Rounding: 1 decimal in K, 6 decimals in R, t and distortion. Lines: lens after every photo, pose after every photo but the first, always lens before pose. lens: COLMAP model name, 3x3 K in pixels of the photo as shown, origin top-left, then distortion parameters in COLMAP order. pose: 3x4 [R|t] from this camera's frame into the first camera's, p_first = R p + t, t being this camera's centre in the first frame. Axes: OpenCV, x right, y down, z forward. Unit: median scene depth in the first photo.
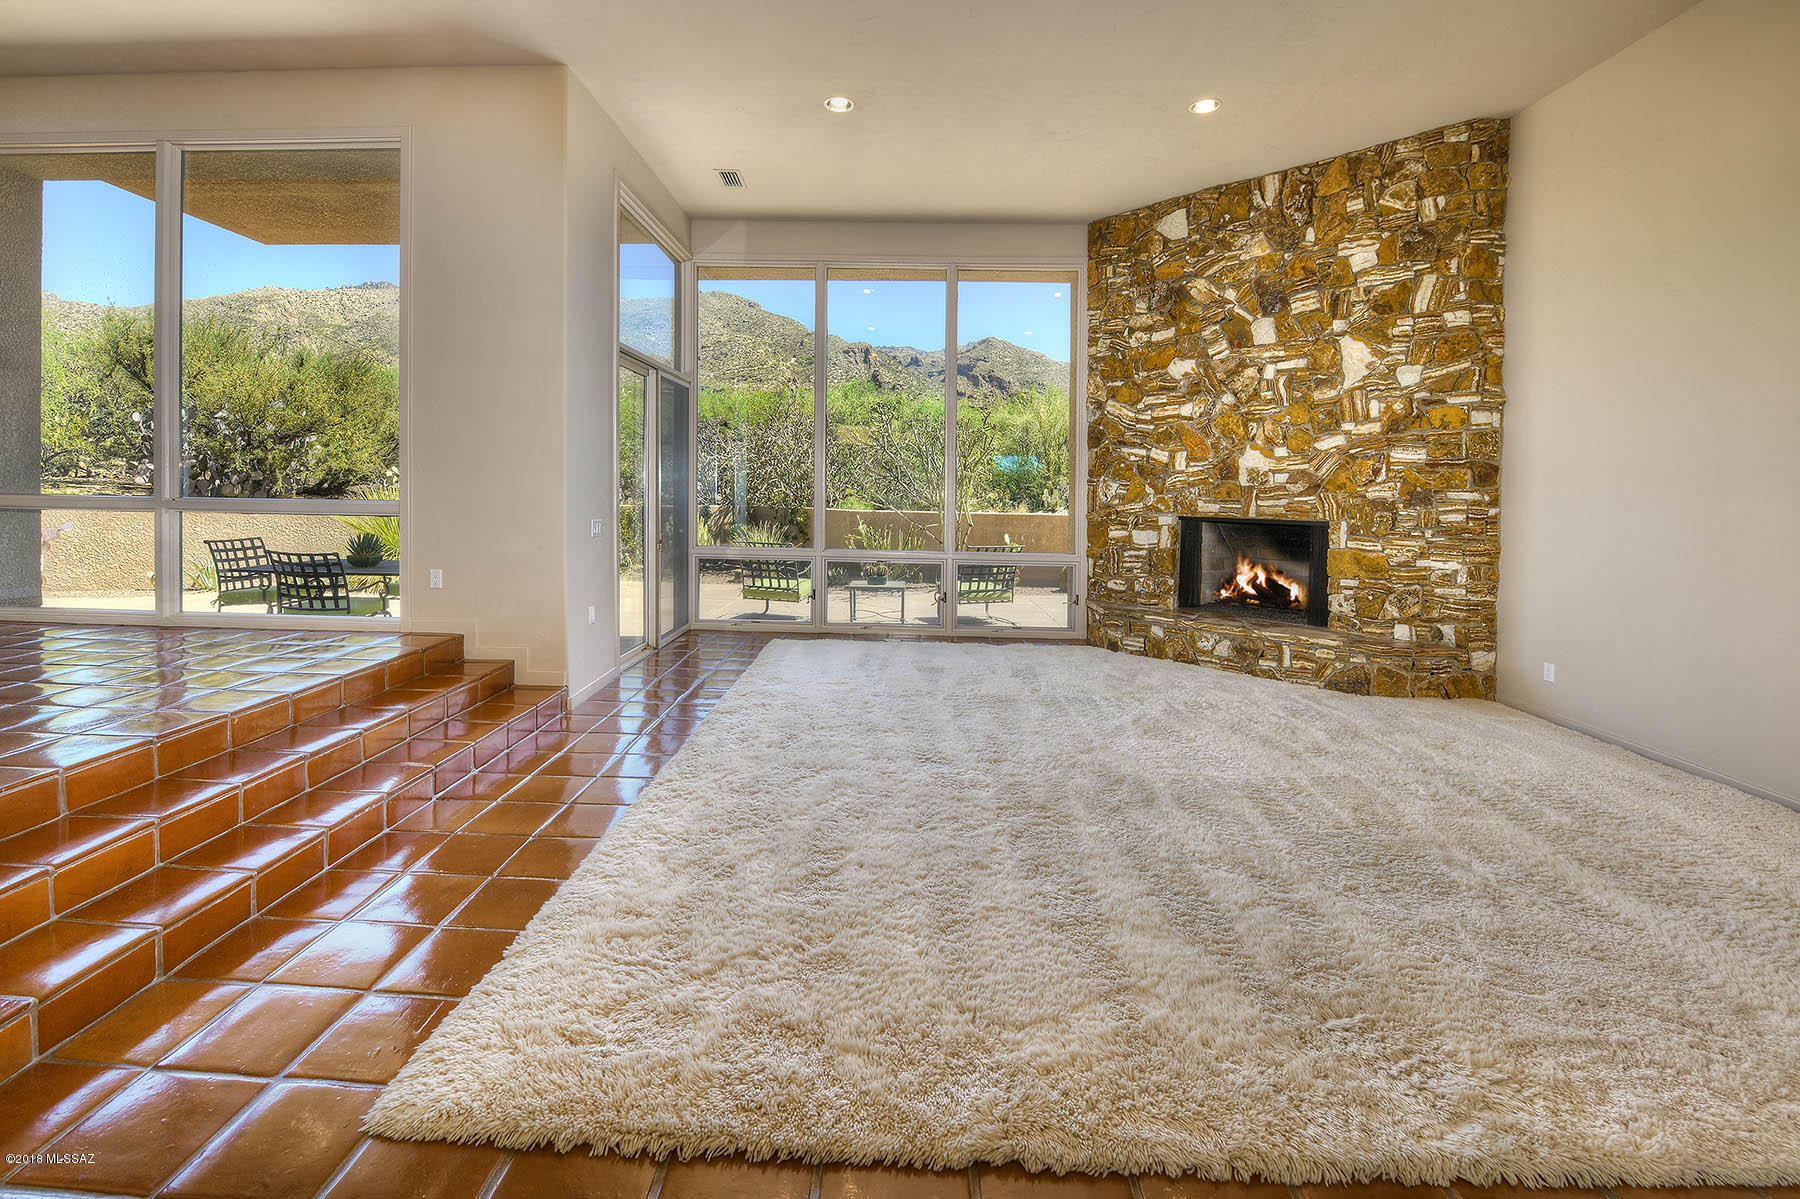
lens RADIAL K [[843.1, 0, 872.6], [0, 843.1, 510.1], [0, 0, 1]] dist [-0.024810, 0.000651]
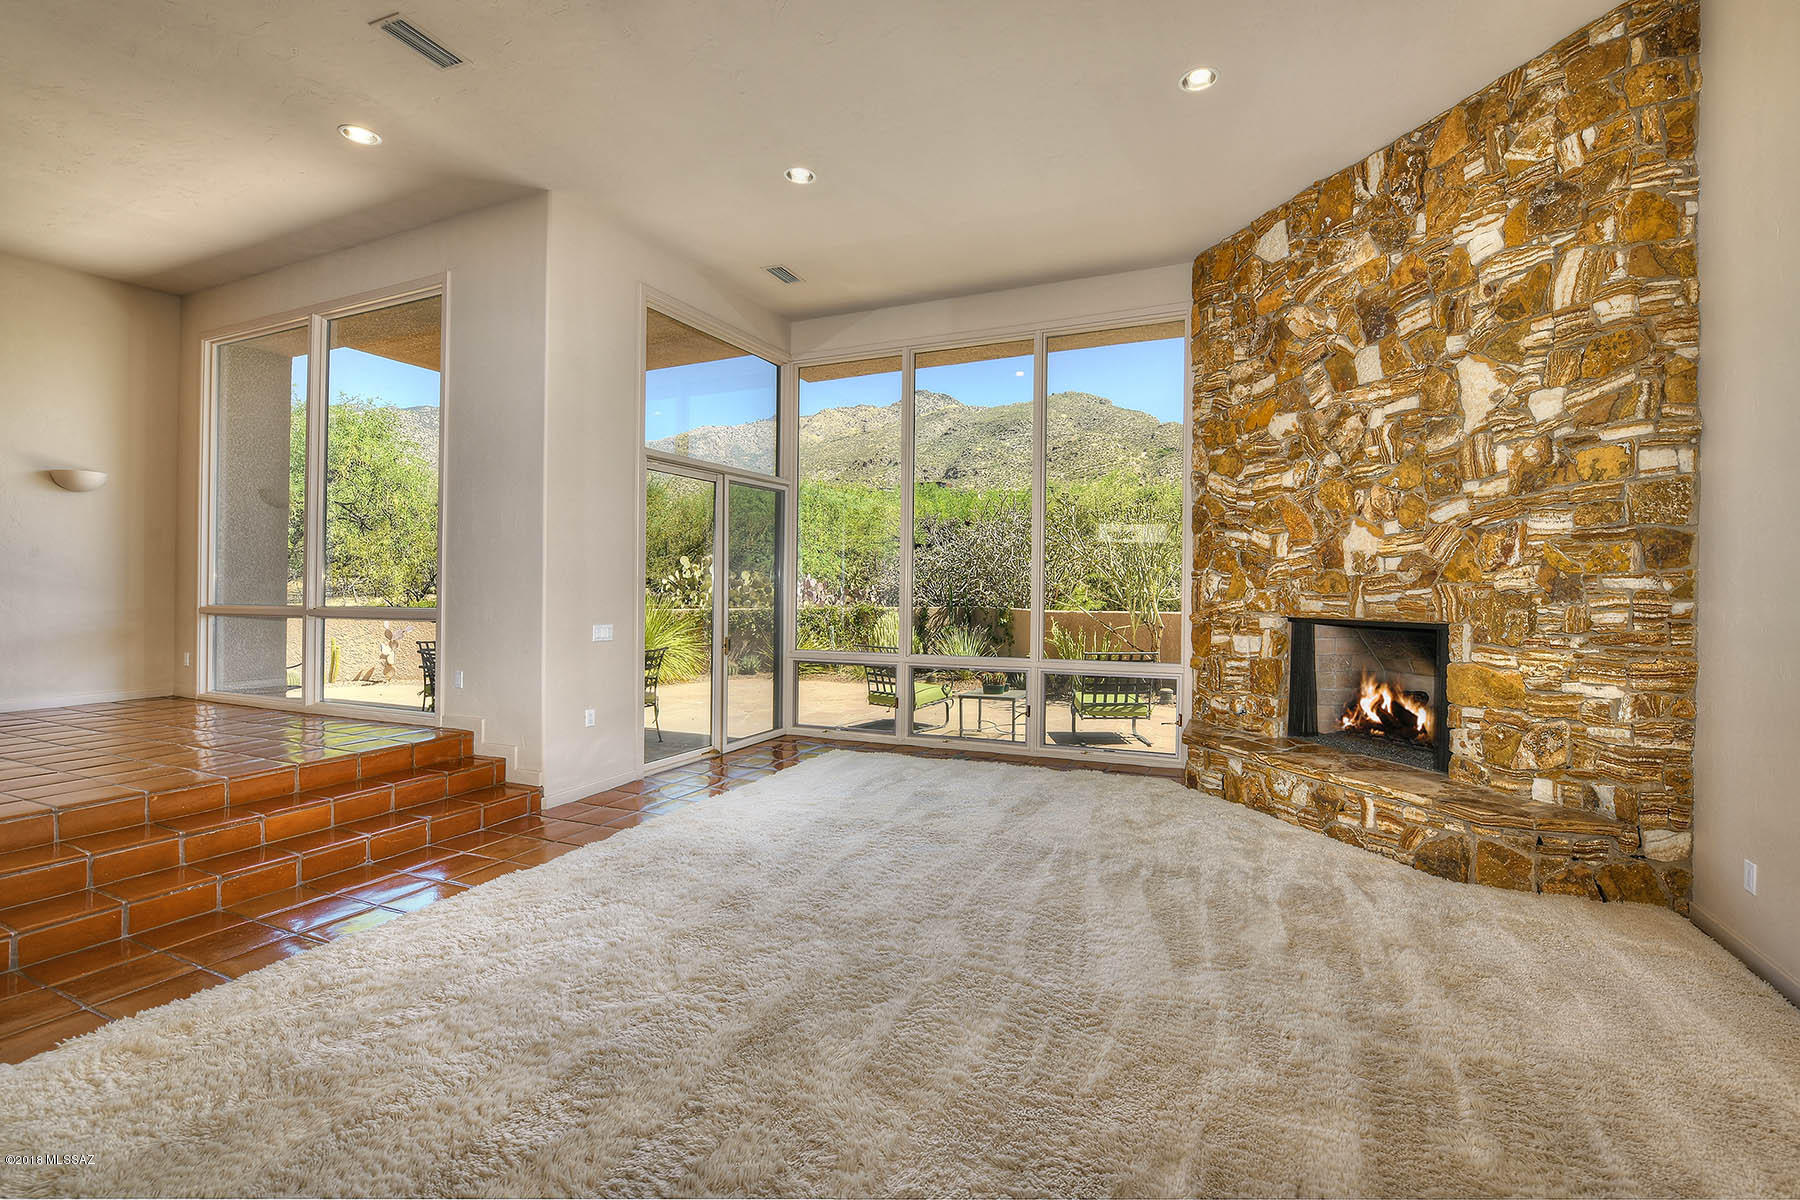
lens RADIAL K [[843.1, 0, 904.0], [0, 843.1, 596.2], [0, 0, 1]] dist [-0.024810, 0.000651]
pose [[0.929040, -0.015232, -0.369665, 0.388842], [0.008520, 0.999768, -0.019785, 0.000520], [0.369881, 0.015232, 0.928954, 0.187427]]
